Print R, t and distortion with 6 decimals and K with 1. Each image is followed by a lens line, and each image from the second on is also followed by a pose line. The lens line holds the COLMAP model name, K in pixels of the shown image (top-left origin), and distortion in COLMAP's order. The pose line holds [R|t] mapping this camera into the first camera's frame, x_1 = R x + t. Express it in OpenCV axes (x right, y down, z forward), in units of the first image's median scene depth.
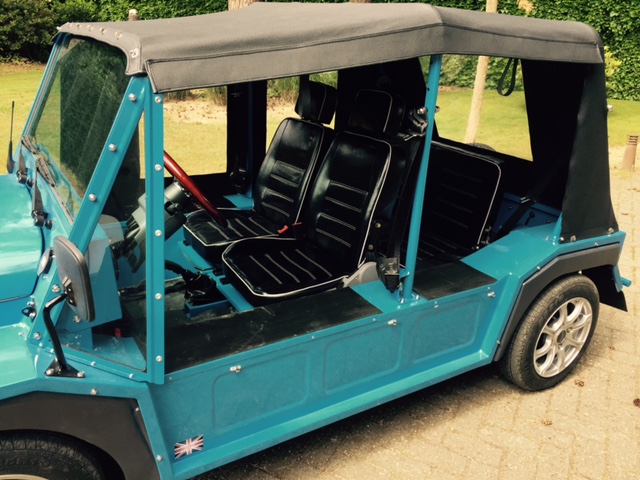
lens RADIAL K [[562.8, 0, 320.0], [0, 562.8, 240.0], [0, 0, 1]] dist [0.057636, -0.098559]
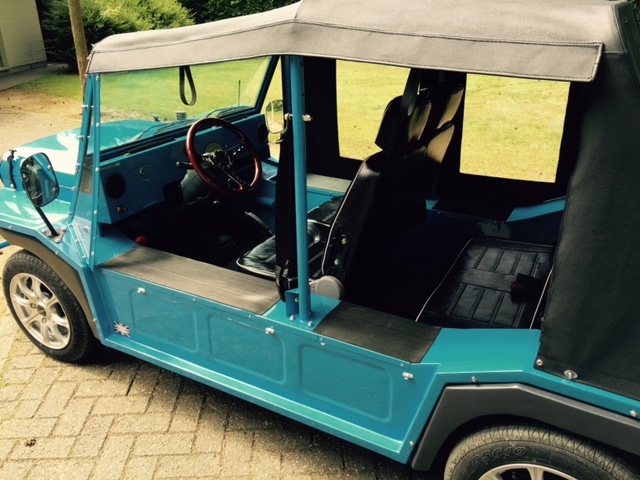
lens RADIAL K [[562.8, 0, 320.0], [0, 562.8, 240.0], [0, 0, 1]] dist [0.057636, -0.098559]
pose [[0.464604, 0.298915, -0.833543, 0.827975], [-0.285425, 0.941617, 0.178579, -0.176860], [0.838258, 0.154946, 0.522796, 0.481026]]
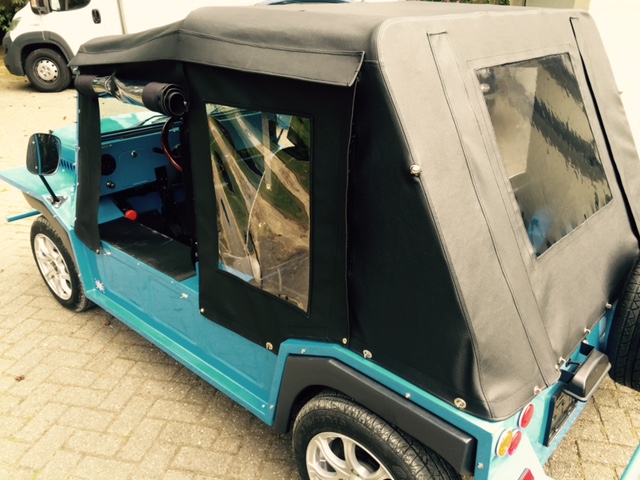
lens RADIAL K [[562.8, 0, 320.0], [0, 562.8, 240.0], [0, 0, 1]] dist [0.057636, -0.098559]
pose [[0.245775, 0.329867, -0.911473, 1.044733], [-0.329311, 0.912802, 0.241550, -0.277921], [0.911673, 0.240791, 0.332973, 0.752646]]
